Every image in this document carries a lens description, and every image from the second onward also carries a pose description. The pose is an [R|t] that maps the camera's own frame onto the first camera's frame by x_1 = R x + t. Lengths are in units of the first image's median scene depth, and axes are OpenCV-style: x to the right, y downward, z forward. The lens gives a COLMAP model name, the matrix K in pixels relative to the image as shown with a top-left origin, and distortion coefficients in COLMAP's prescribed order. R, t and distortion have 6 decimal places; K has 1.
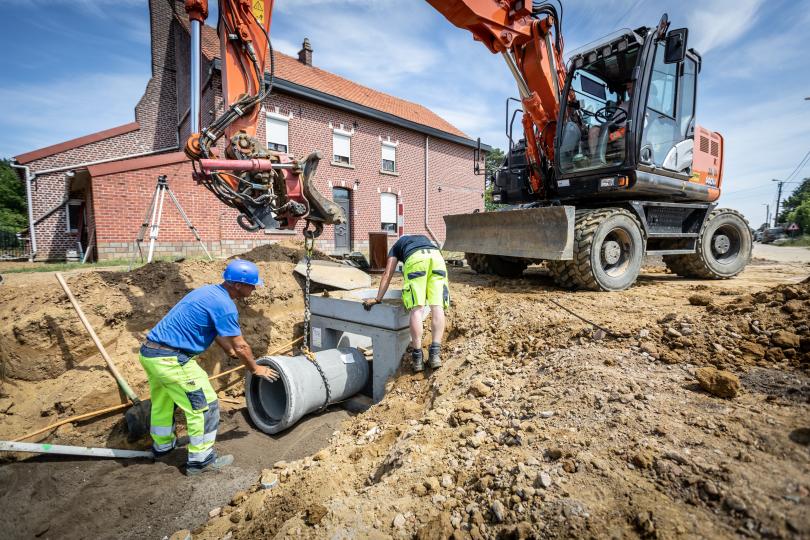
lens RADIAL K [[354.3, 0, 405.0], [0, 354.3, 270.0], [0, 0, 1]] dist [-0.000962, -0.000256]
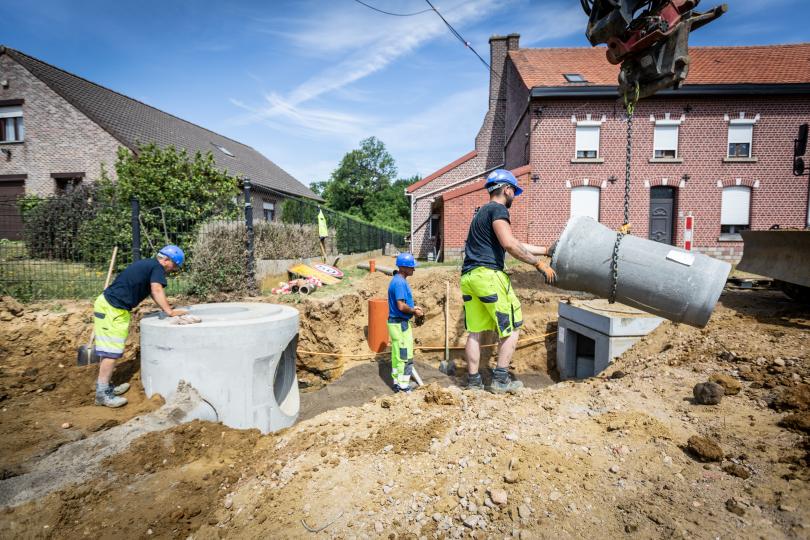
lens RADIAL K [[407.0, 0, 405.0], [0, 407.0, 270.0], [0, 0, 1]] dist [0.002351, 0.000022]
pose [[0.677987, 0.060512, -0.732579, 0.152774], [-0.062194, 0.997755, 0.024857, -0.015923], [0.732438, 0.028709, 0.680228, -0.148946]]
